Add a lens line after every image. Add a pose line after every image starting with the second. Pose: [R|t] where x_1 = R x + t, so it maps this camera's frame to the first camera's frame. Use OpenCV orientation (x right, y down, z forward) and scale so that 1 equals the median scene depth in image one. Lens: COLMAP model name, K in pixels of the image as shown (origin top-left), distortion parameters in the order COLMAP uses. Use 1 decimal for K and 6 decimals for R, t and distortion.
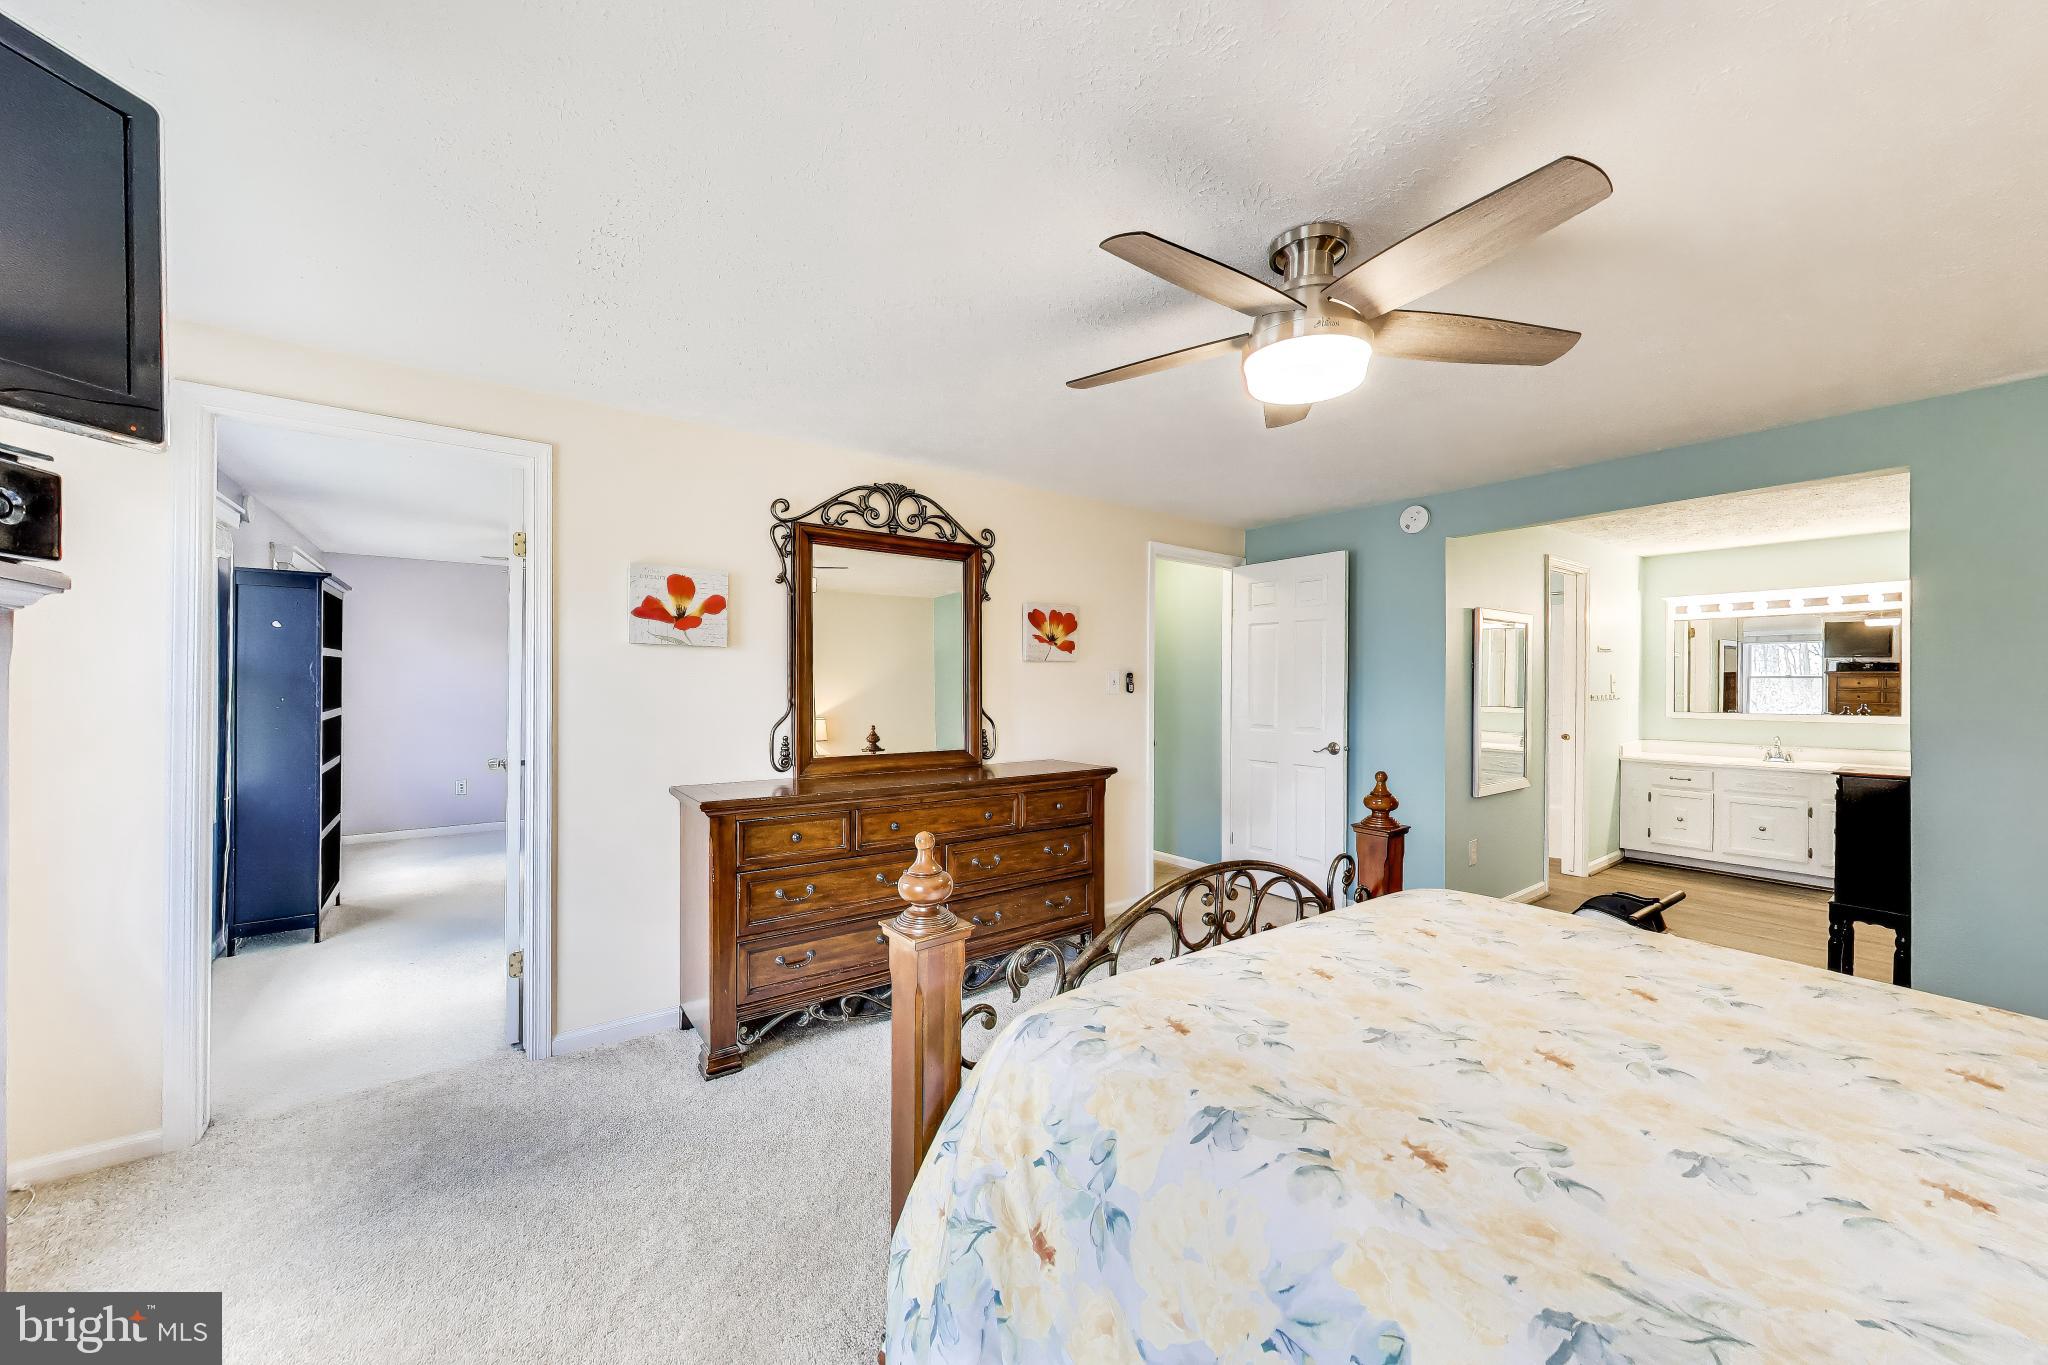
lens RADIAL K [[740.6, 0, 1026.1], [0, 740.6, 681.0], [0, 0, 1]] dist [-0.001151, 0.000141]
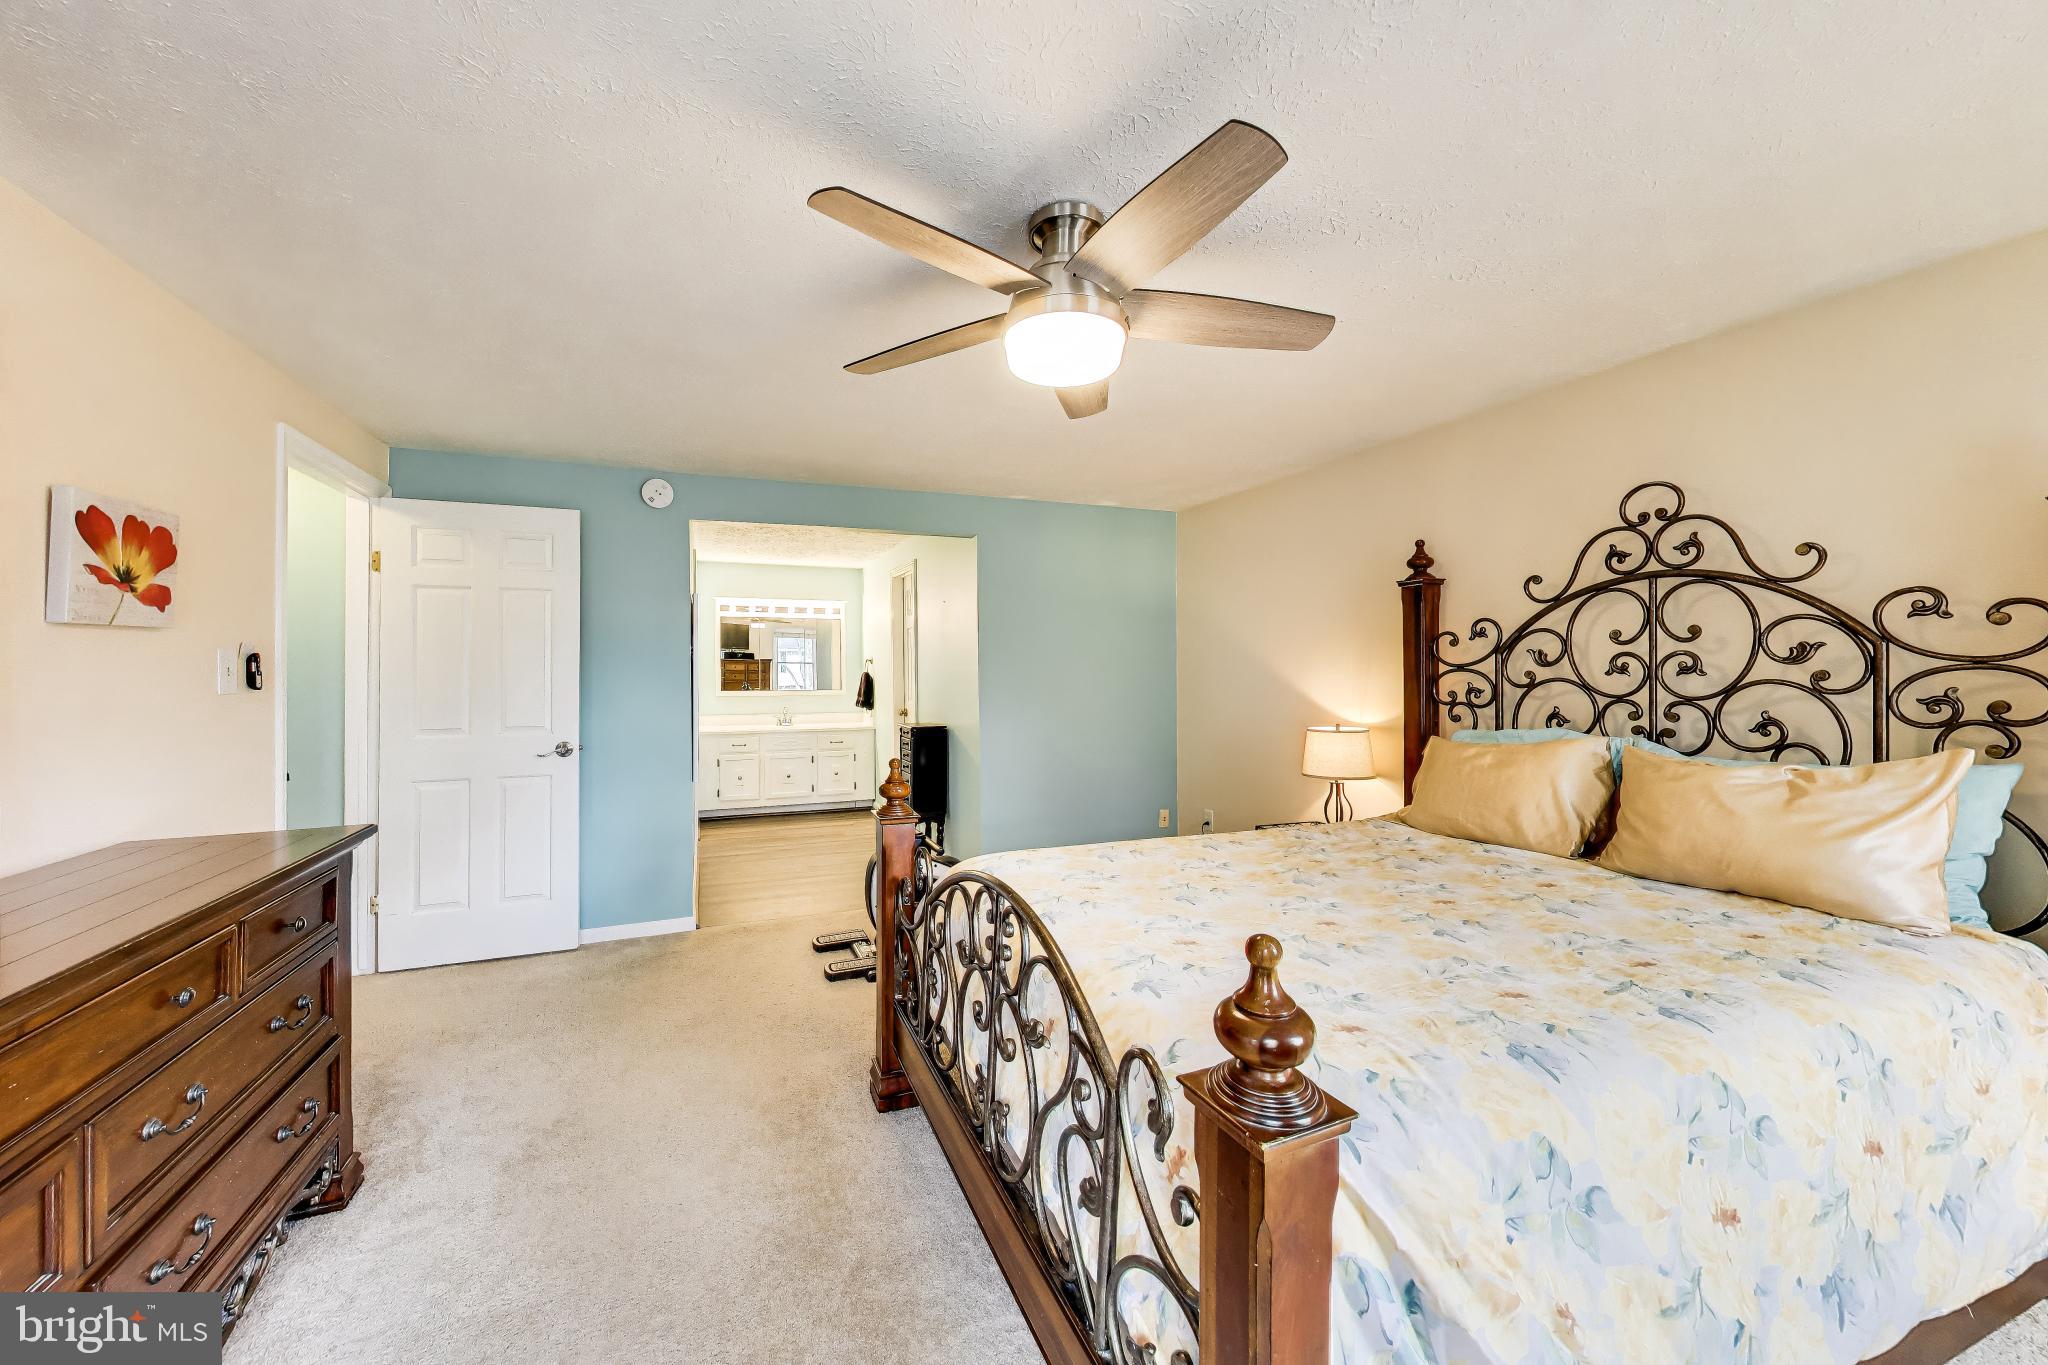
lens RADIAL K [[735.1, 0, 975.0], [0, 735.1, 673.0], [0, 0, 1]] dist [0.000319, 0.000106]
pose [[0.272659, -0.010275, 0.962056, -0.258240], [0.000024, 0.999943, 0.010673, -0.002739], [-0.962111, -0.002887, 0.272644, 0.368859]]
